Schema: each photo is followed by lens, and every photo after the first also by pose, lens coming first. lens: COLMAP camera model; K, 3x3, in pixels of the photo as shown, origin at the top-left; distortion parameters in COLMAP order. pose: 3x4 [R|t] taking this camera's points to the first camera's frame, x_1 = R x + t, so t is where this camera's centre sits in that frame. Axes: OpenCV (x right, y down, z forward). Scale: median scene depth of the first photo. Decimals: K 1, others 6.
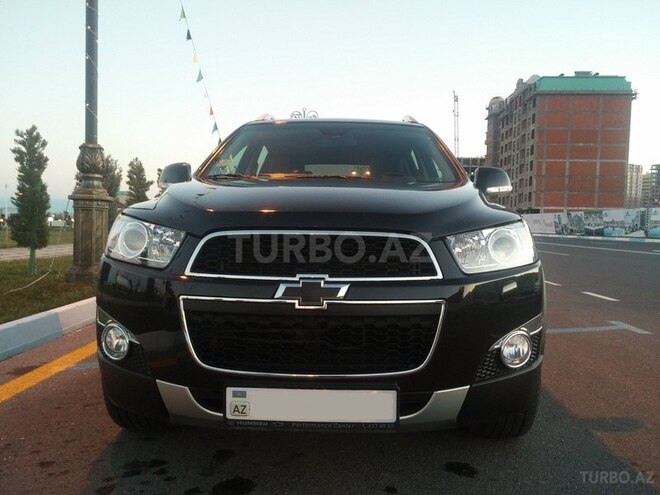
lens RADIAL K [[564.7, 0, 340.3], [0, 564.7, 248.3], [0, 0, 1]] dist [0.011399, -0.015118]
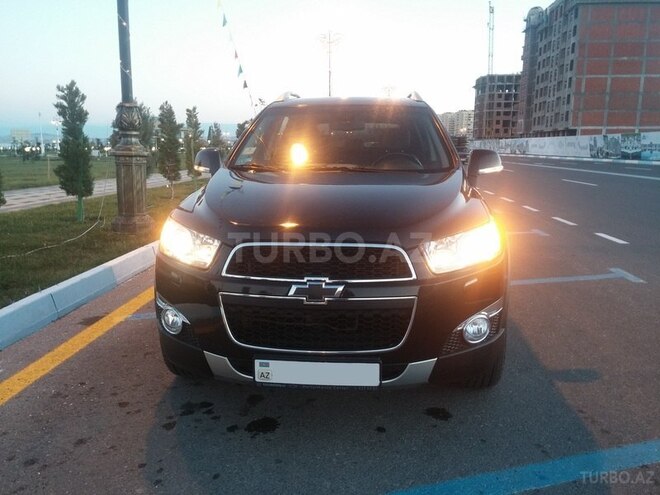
lens RADIAL K [[562.1, 0, 330.0], [0, 562.1, 247.5], [0, 0, 1]] dist [0.003771, -0.004268]
pose [[0.997650, -0.002326, -0.068474, 0.051247], [0.011287, 0.991348, 0.130773, -0.137770], [0.067578, -0.131238, 0.989045, -0.206854]]
